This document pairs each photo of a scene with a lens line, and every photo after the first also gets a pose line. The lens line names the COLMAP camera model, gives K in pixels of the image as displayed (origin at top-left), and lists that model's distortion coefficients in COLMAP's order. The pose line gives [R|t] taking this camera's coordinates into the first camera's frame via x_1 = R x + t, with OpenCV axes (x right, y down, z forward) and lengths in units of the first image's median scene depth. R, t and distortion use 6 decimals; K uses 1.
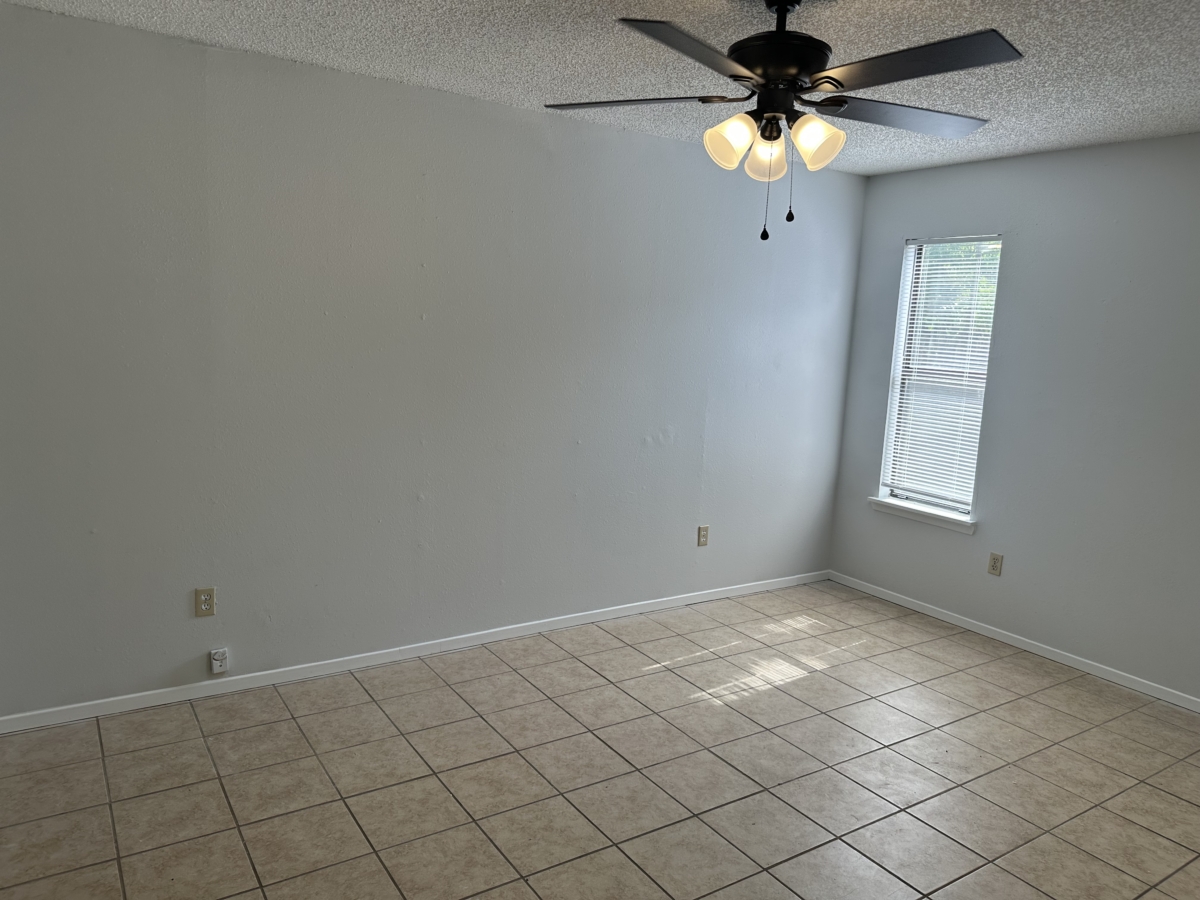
lens RADIAL K [[838.3, 0, 603.6], [0, 838.3, 459.6], [0, 0, 1]] dist [0.051445, -0.062587]
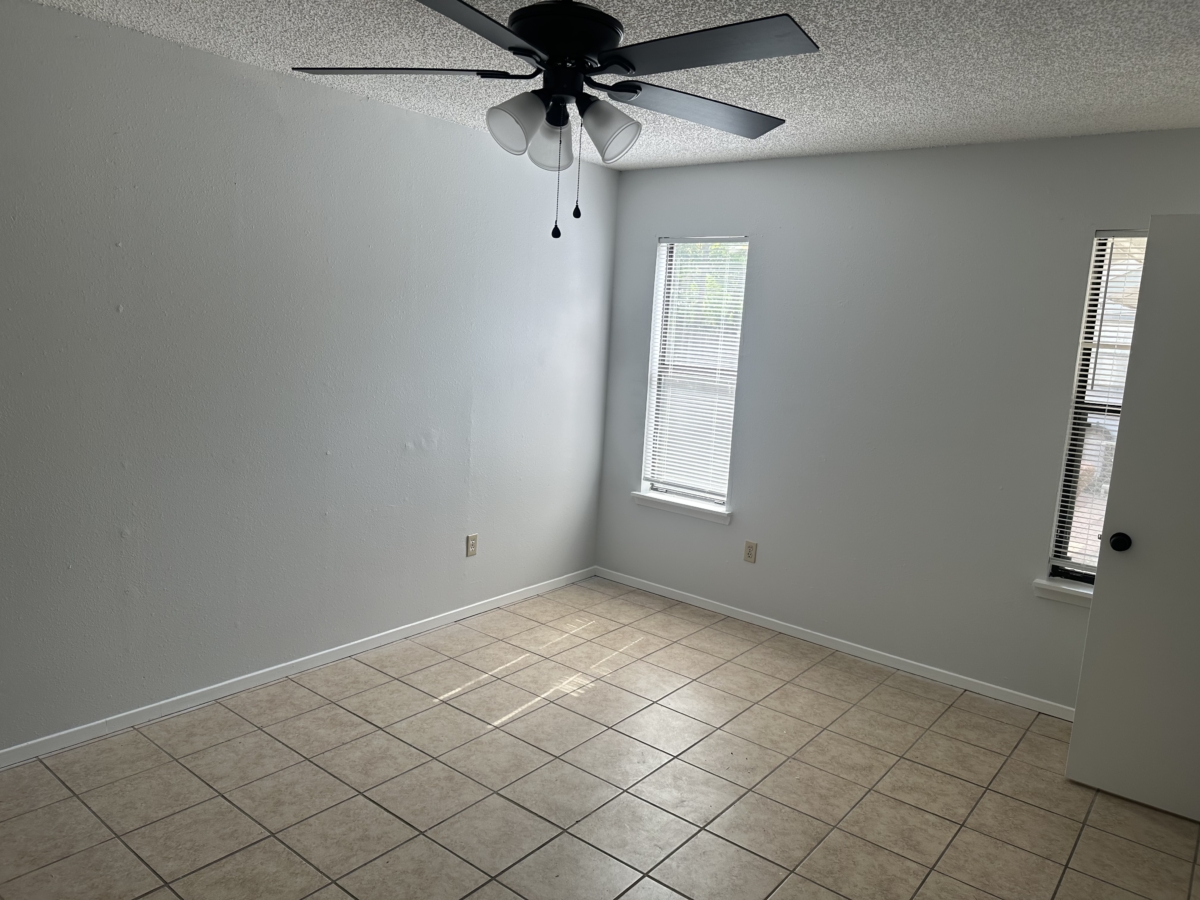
lens RADIAL K [[838.3, 0, 604.6], [0, 838.3, 453.3], [0, 0, 1]] dist [0.051445, -0.062587]
pose [[0.951931, -0.038575, 0.303873, -0.029228], [0.035004, 0.999239, 0.017193, -0.034082], [-0.304305, -0.005730, 0.952557, 0.099903]]
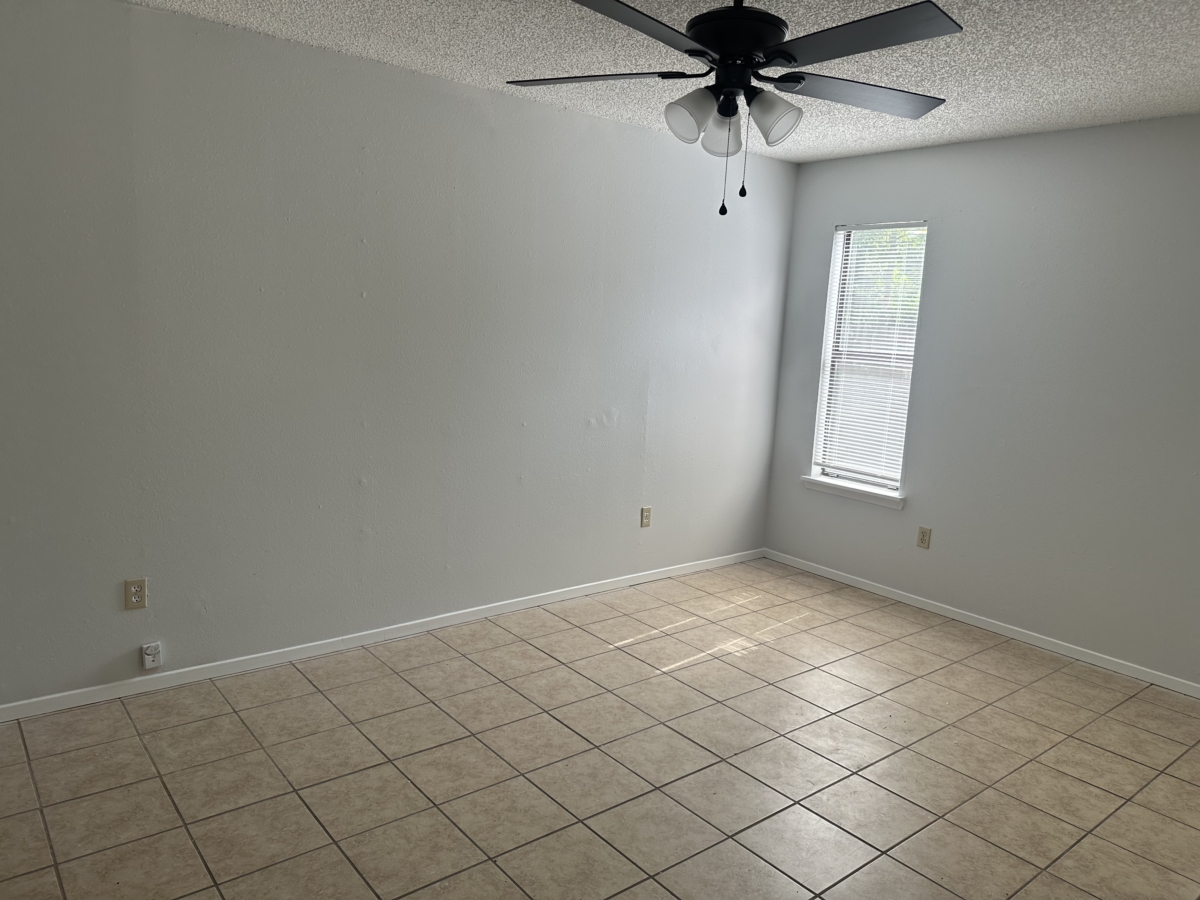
lens RADIAL K [[838.3, 0, 608.0], [0, 838.3, 451.7], [0, 0, 1]] dist [0.051445, -0.062587]
pose [[0.994930, -0.013703, 0.099633, -0.038660], [0.013484, 0.999905, 0.002870, 0.014154], [-0.099663, -0.001512, 0.995020, 0.004998]]
